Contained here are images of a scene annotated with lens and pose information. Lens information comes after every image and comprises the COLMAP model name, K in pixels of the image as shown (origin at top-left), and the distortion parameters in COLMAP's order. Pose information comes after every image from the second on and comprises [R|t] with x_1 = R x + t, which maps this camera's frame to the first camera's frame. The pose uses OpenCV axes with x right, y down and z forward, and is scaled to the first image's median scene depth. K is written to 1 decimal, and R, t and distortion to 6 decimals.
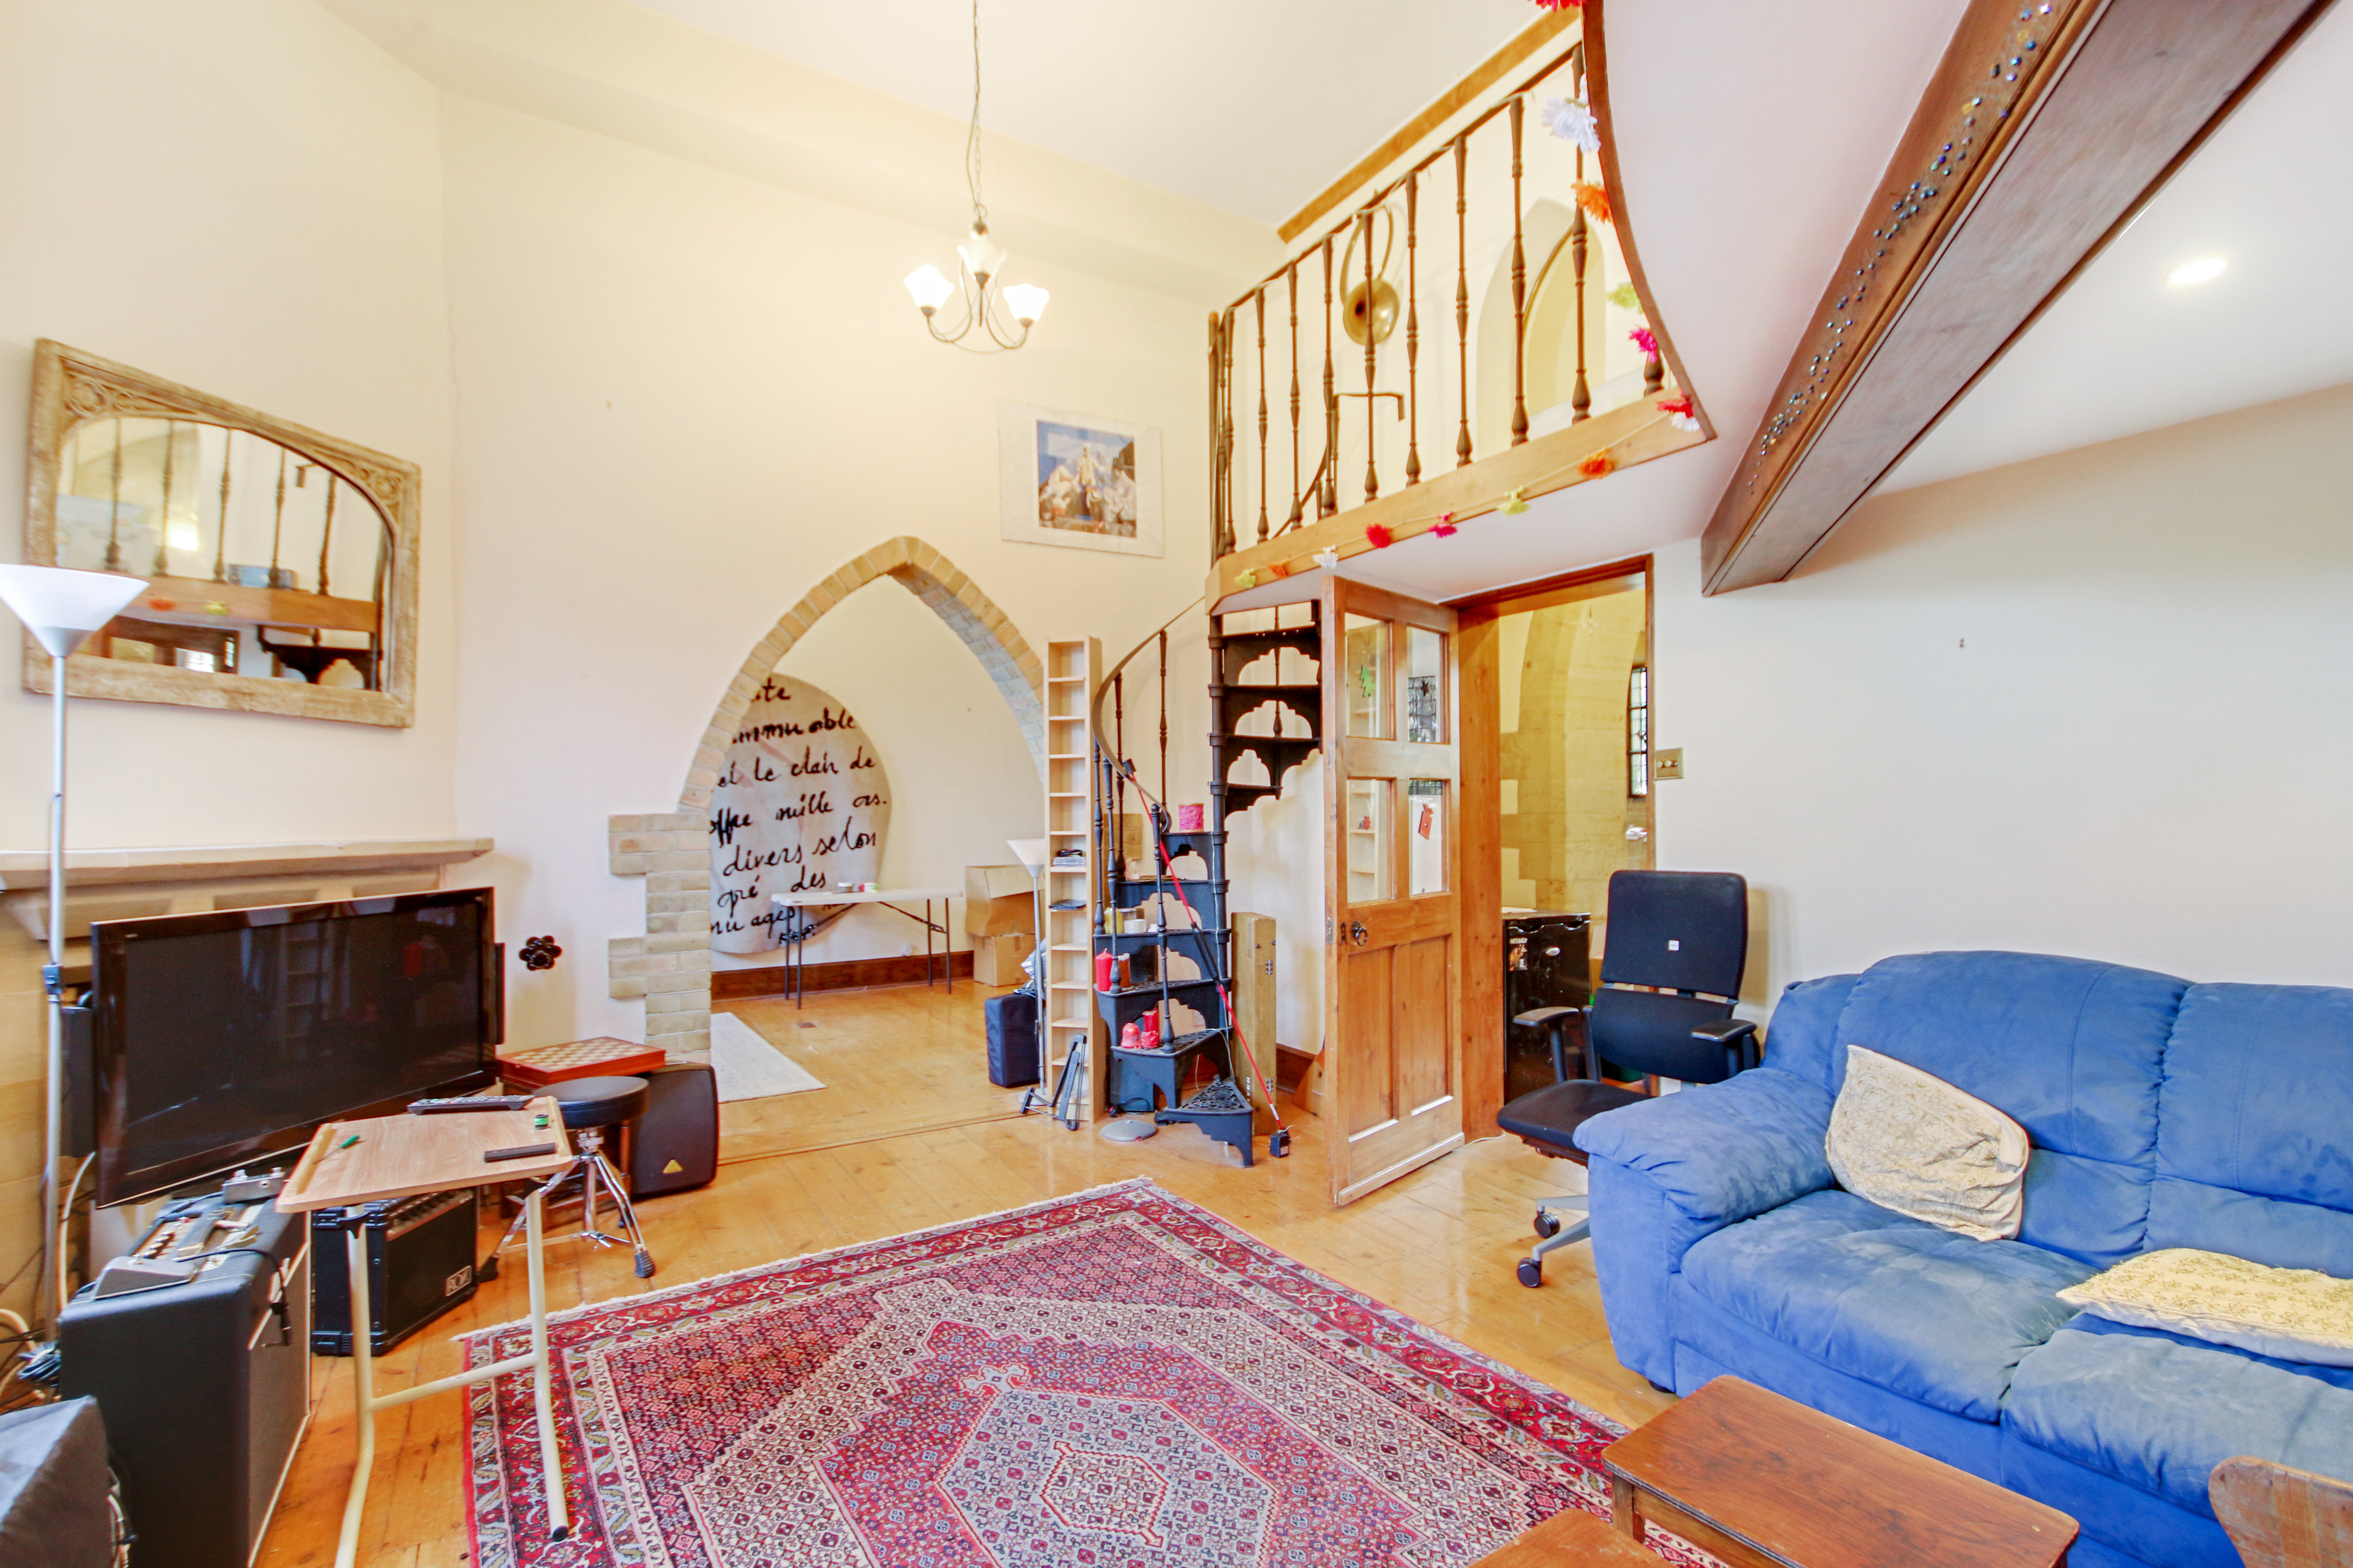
lens RADIAL K [[1075.9, 0, 1177.7], [0, 1075.9, 790.3], [0, 0, 1]] dist [0.005017, -0.000116]
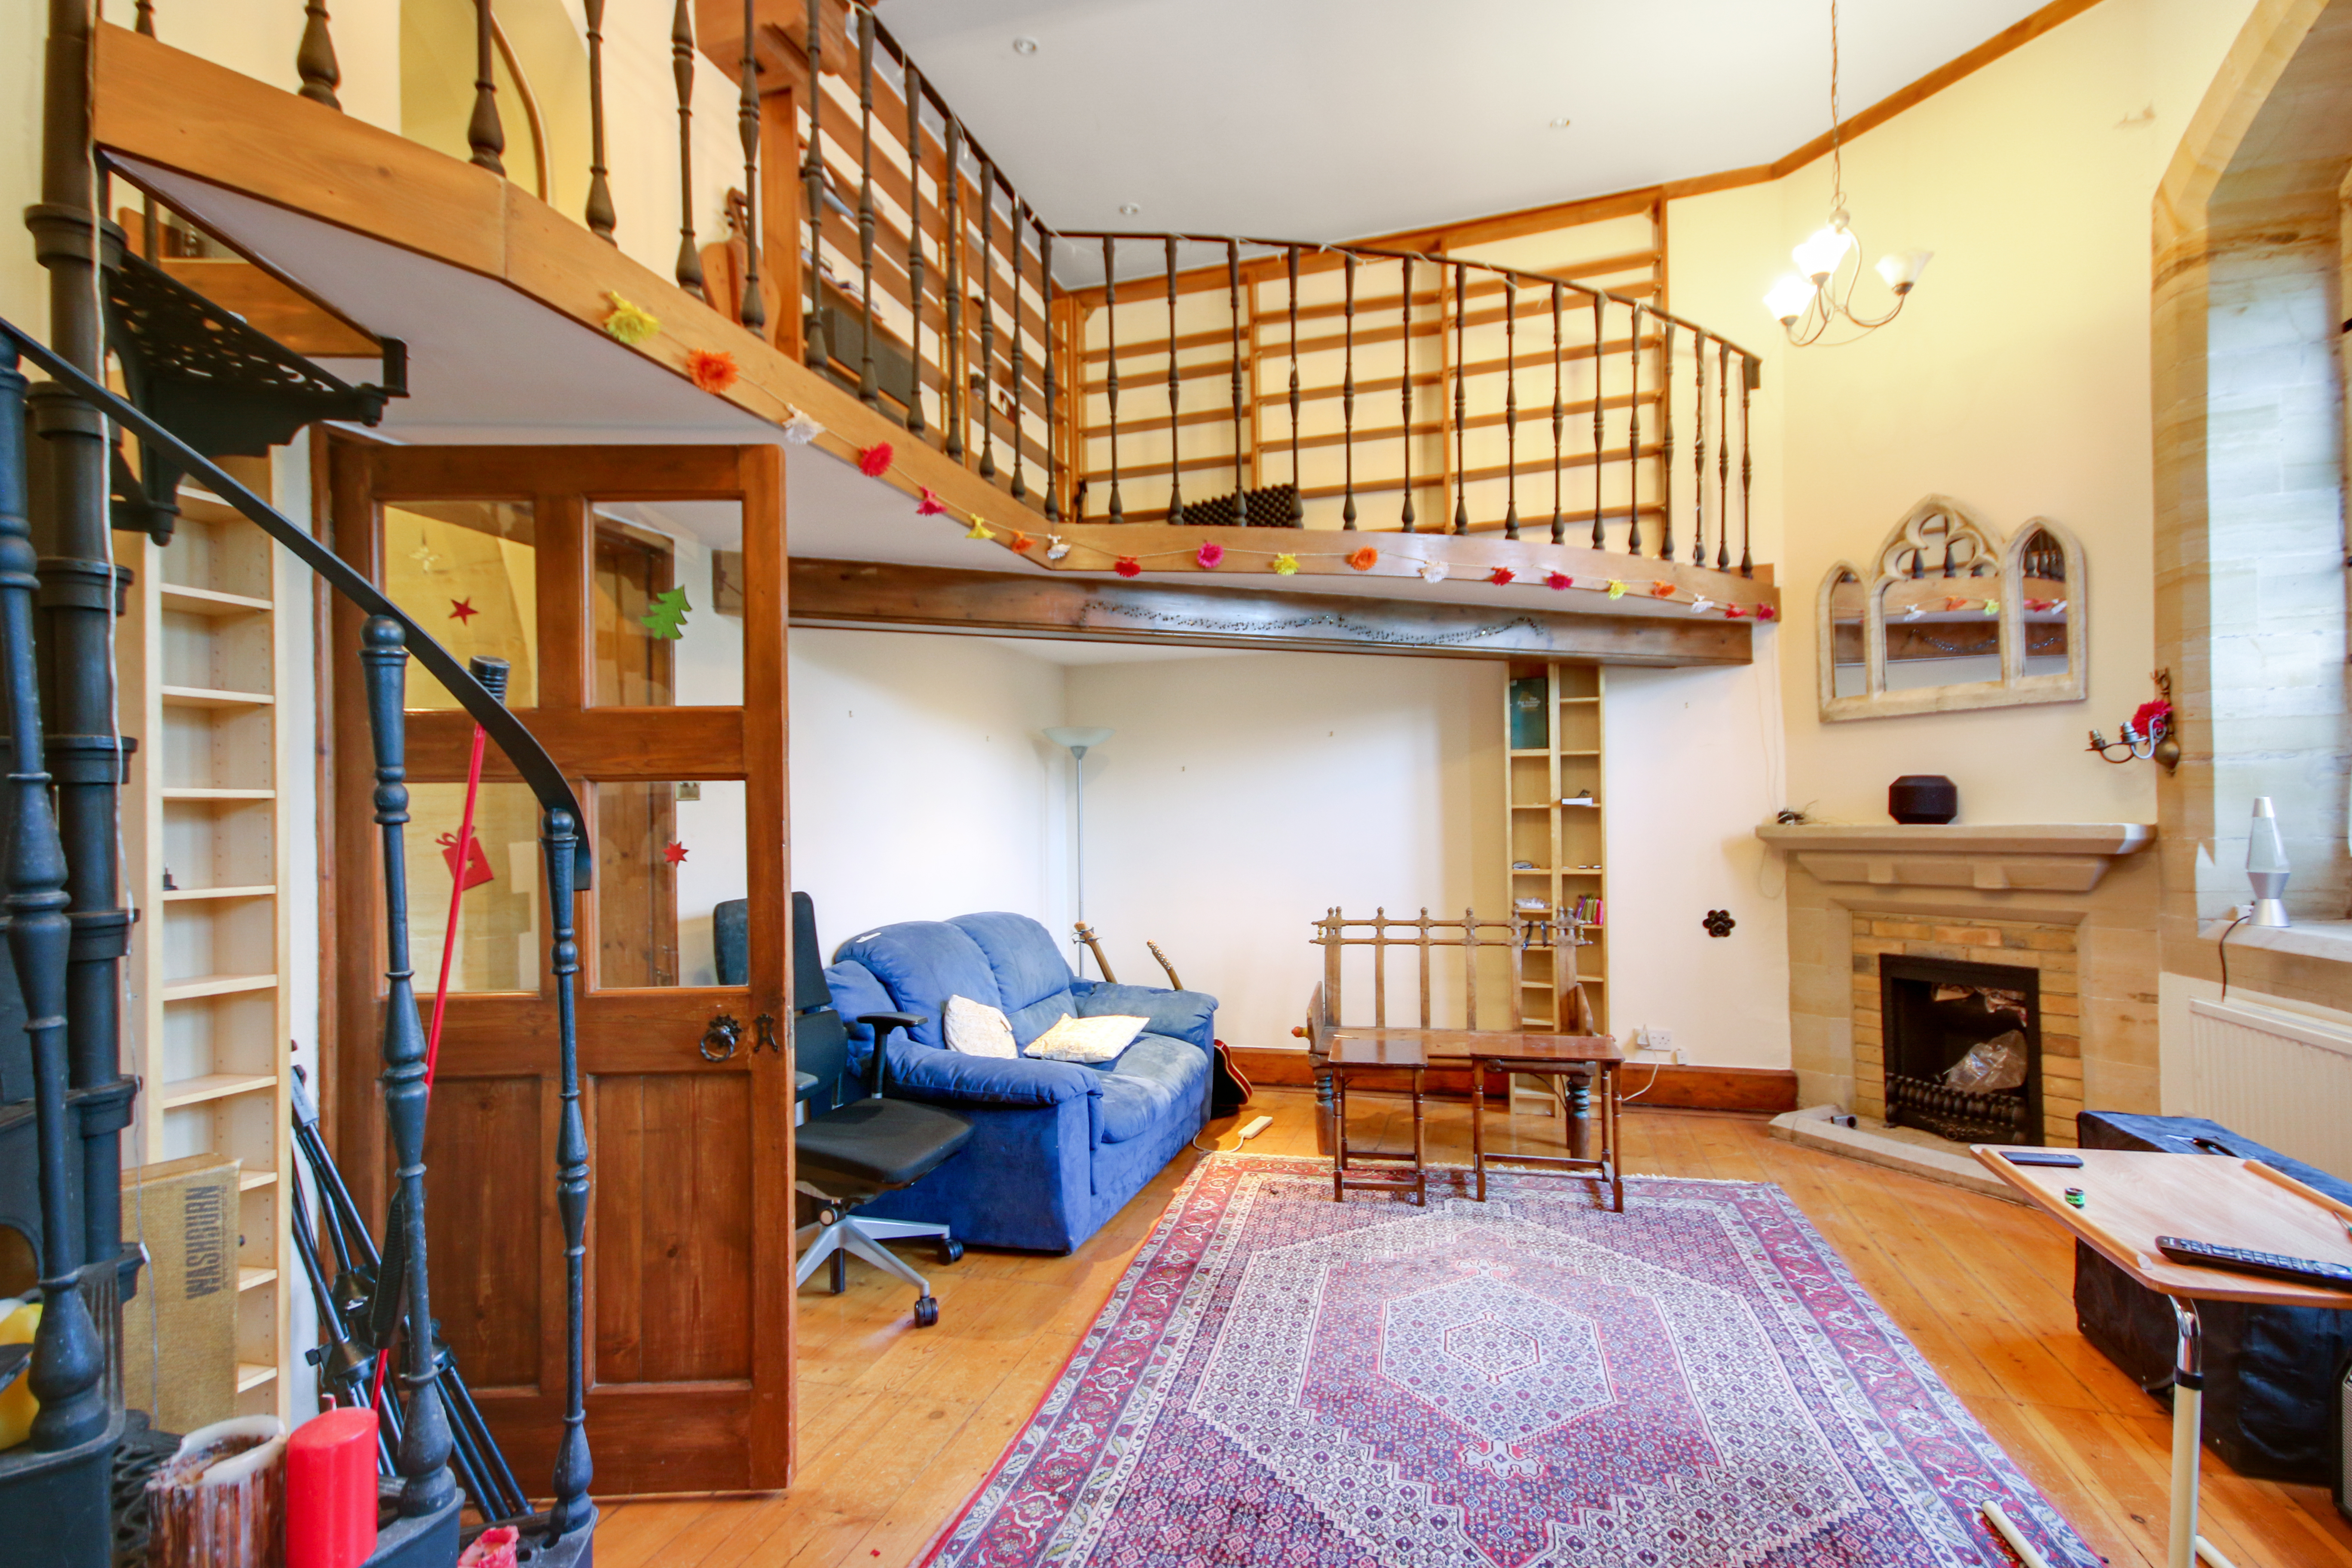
lens RADIAL K [[1075.4, 0, 1171.4], [0, 1075.4, 812.1], [0, 0, 1]] dist [0.005017, -0.000116]
pose [[-0.653176, 0.023960, 0.756827, -0.633815], [0.010250, 0.999687, -0.022803, 0.030107], [-0.757137, -0.007137, -0.653218, 1.677015]]
